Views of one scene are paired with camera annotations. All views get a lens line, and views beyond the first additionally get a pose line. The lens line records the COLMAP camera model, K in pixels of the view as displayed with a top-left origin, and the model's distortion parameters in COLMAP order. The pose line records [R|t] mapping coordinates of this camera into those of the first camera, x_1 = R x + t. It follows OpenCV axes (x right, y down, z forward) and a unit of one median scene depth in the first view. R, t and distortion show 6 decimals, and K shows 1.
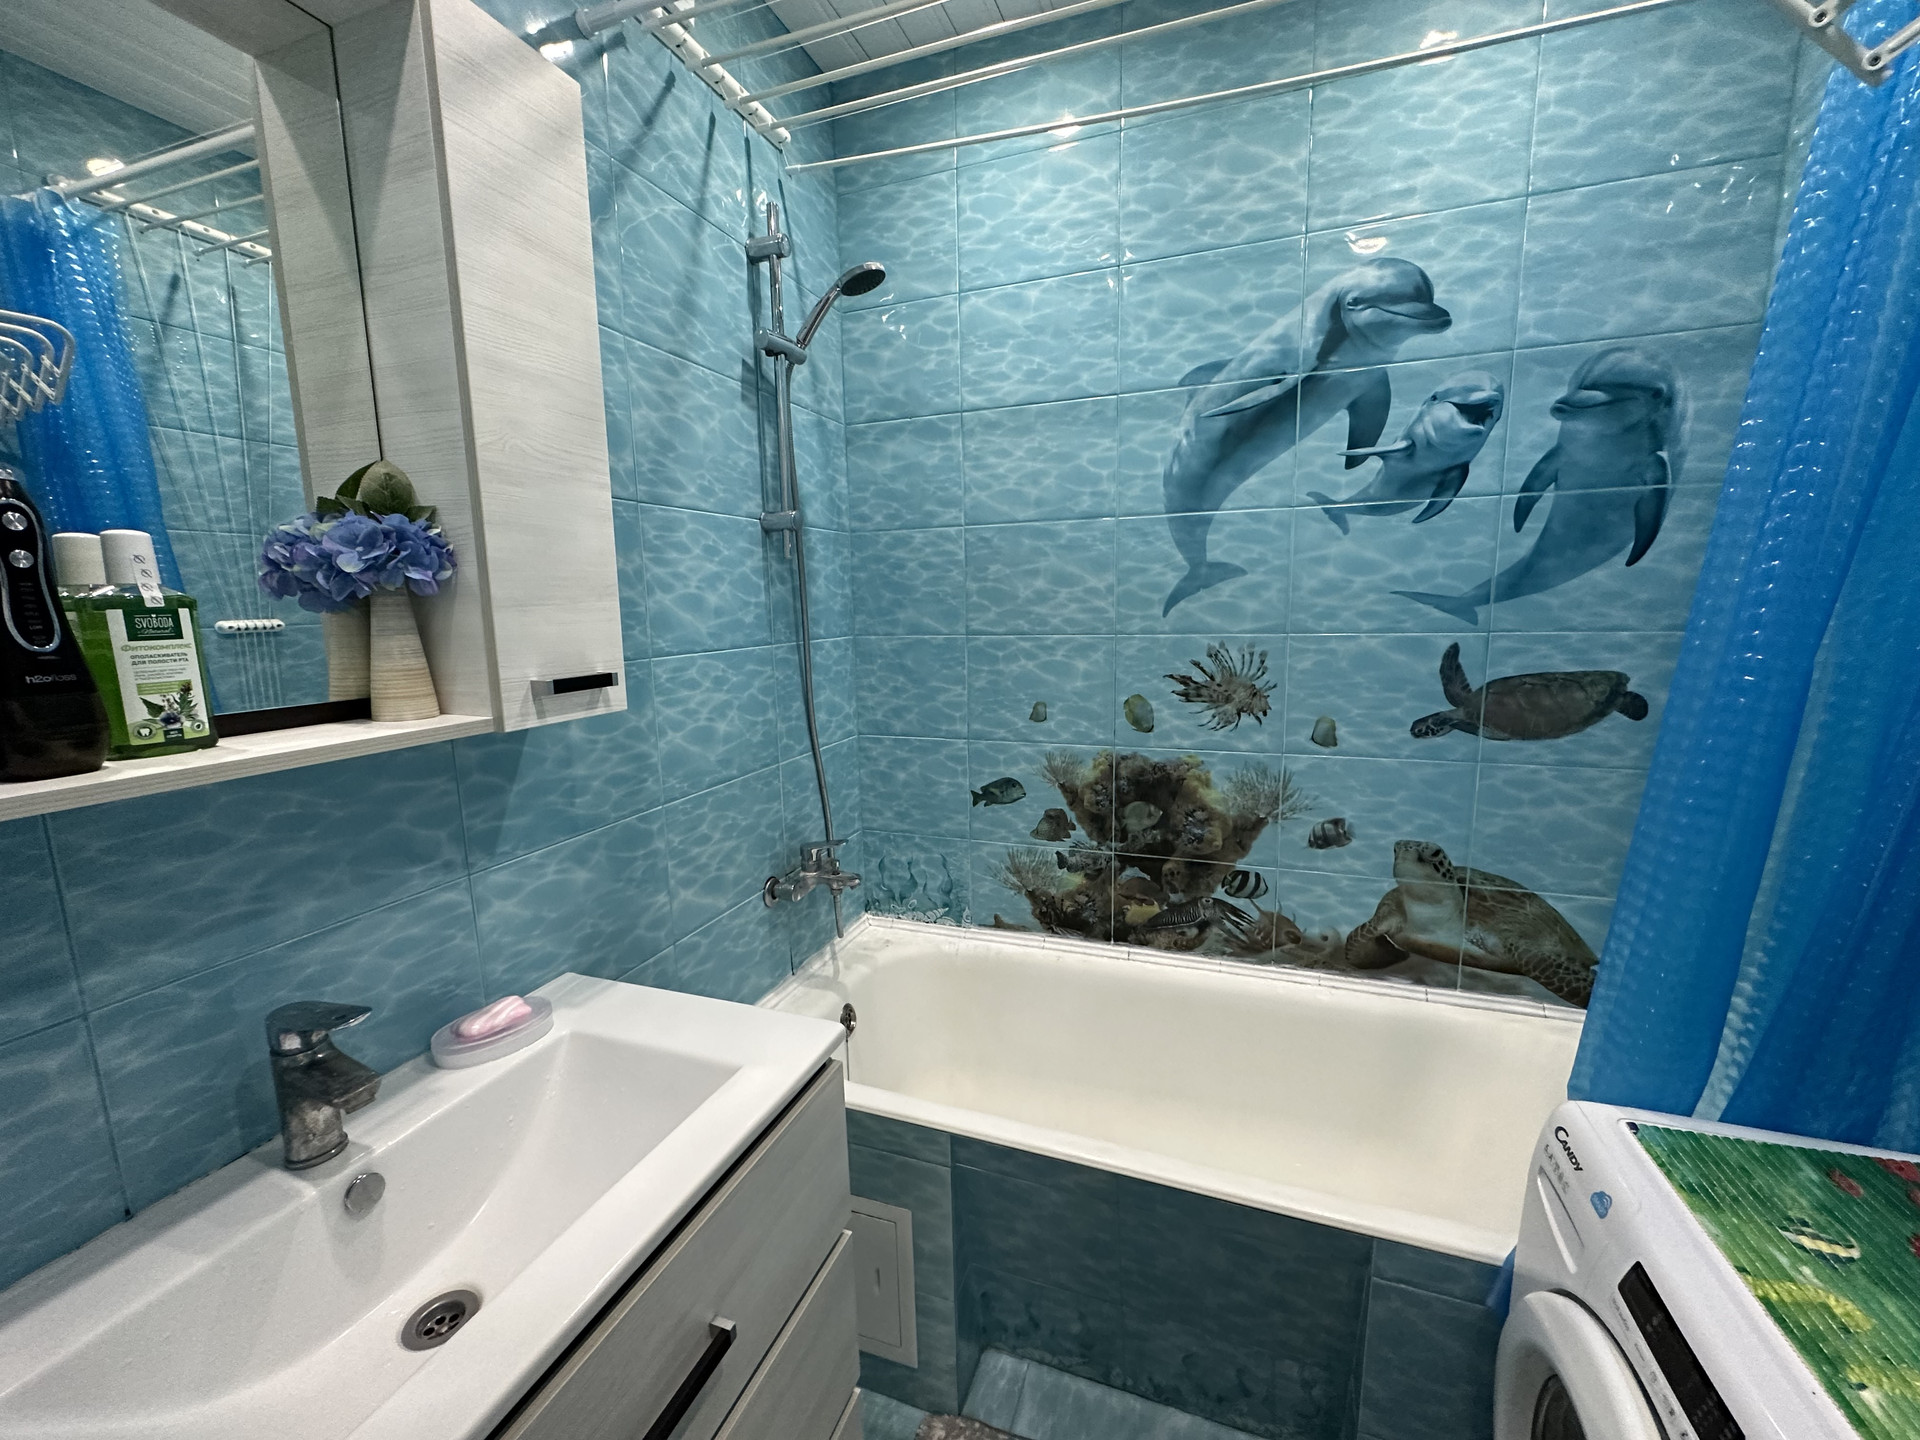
lens RADIAL K [[767.4, 0, 956.8], [0, 767.4, 721.8], [0, 0, 1]] dist [-0.002492, 0.001276]
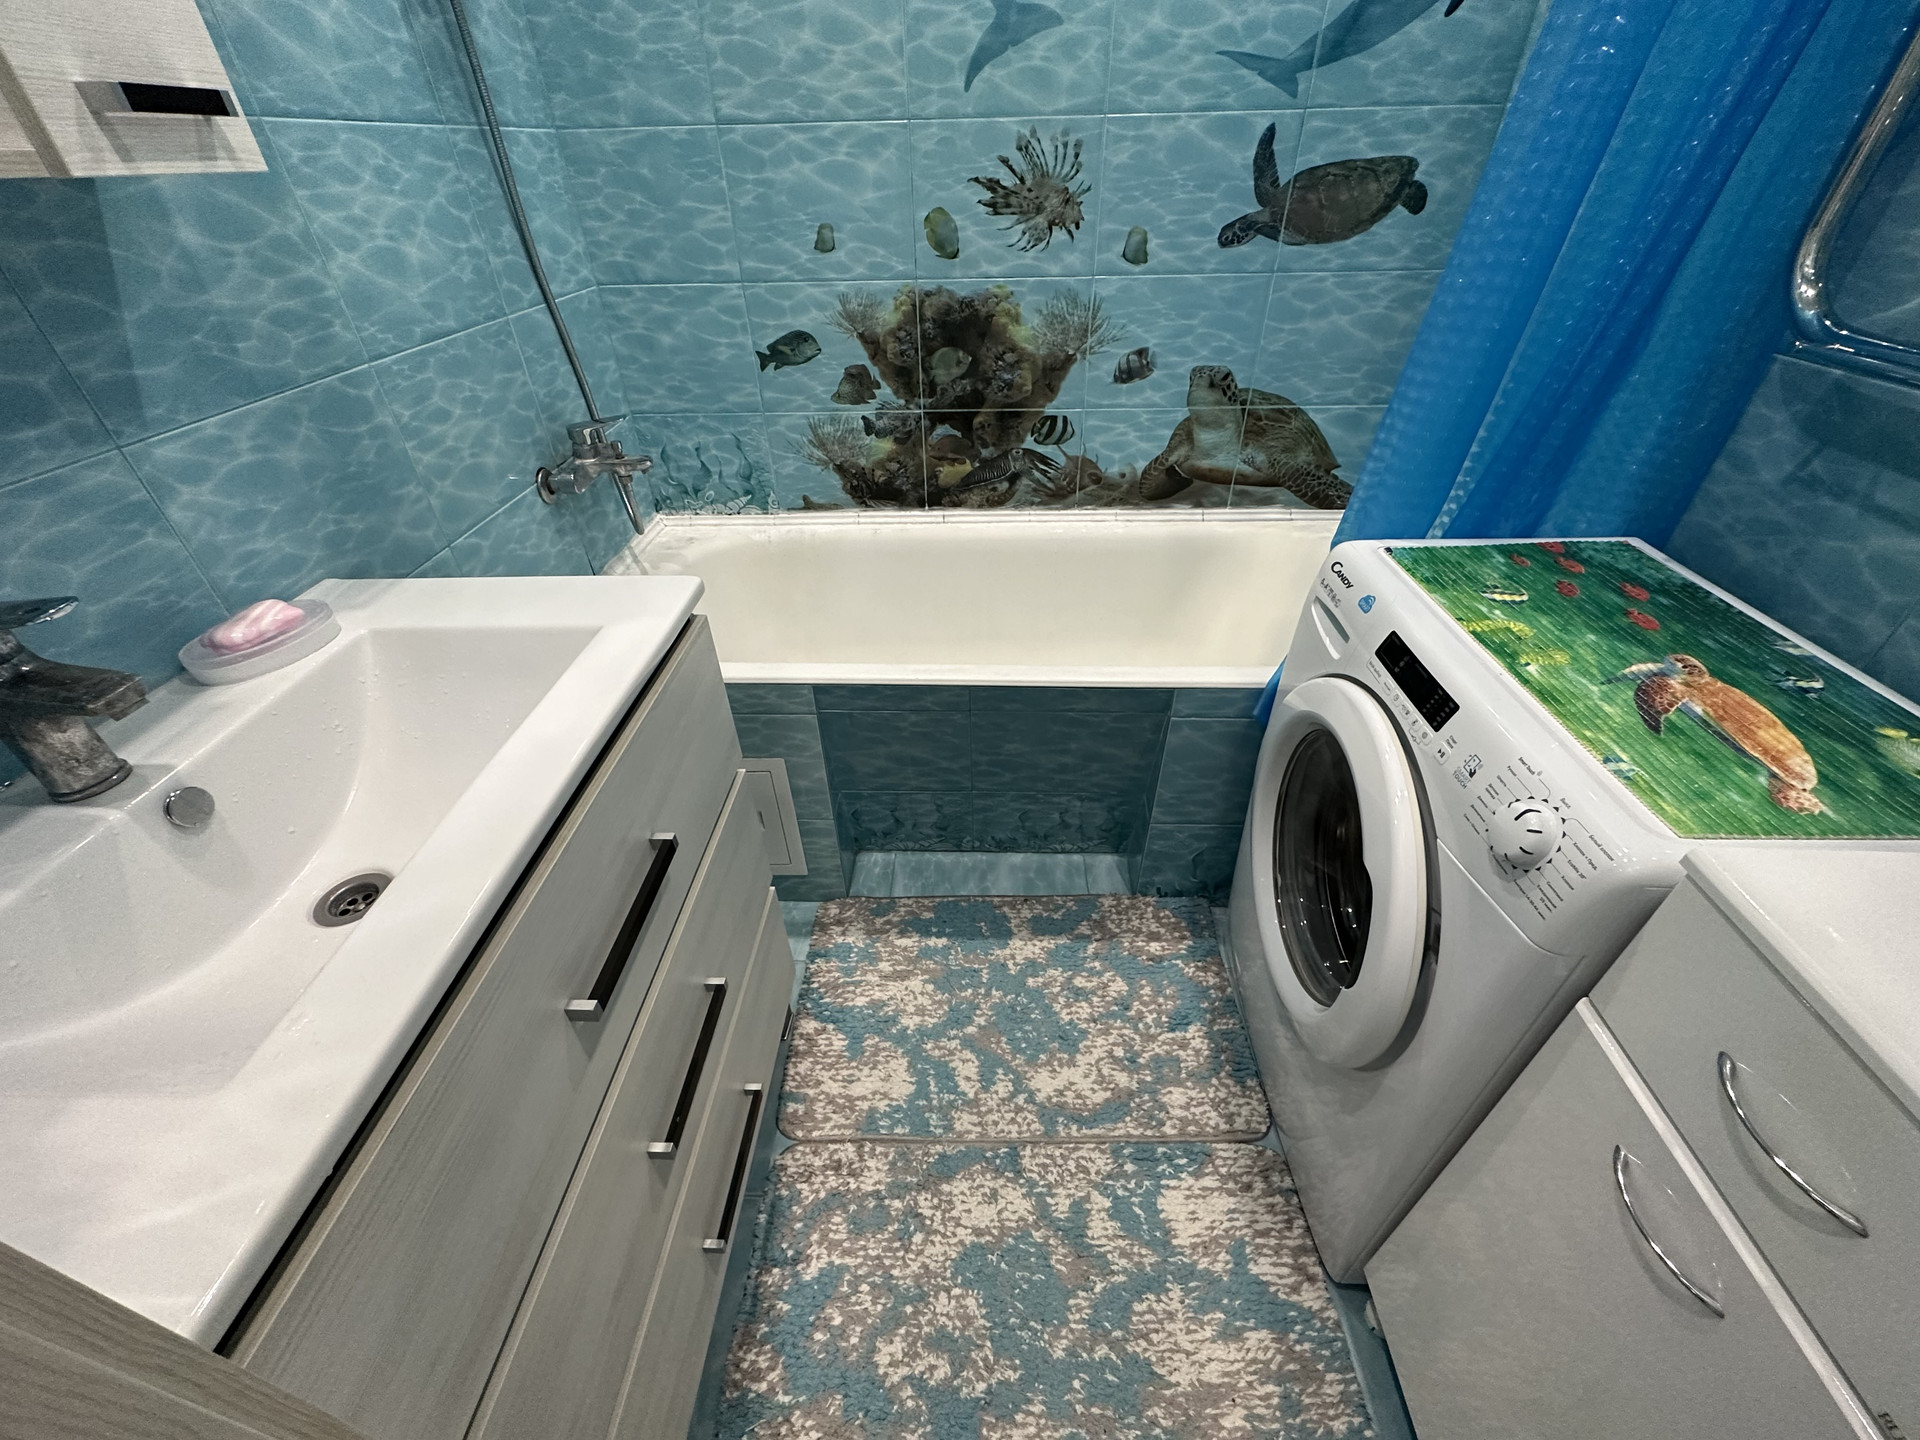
lens RADIAL K [[767.4, 0, 956.8], [0, 767.4, 721.8], [0, 0, 1]] dist [-0.002492, 0.001276]
pose [[0.949161, -0.185214, 0.254538, -0.080071], [0.048588, 0.885100, 0.462858, 0.088151], [-0.311020, -0.426959, 0.849101, 0.023577]]
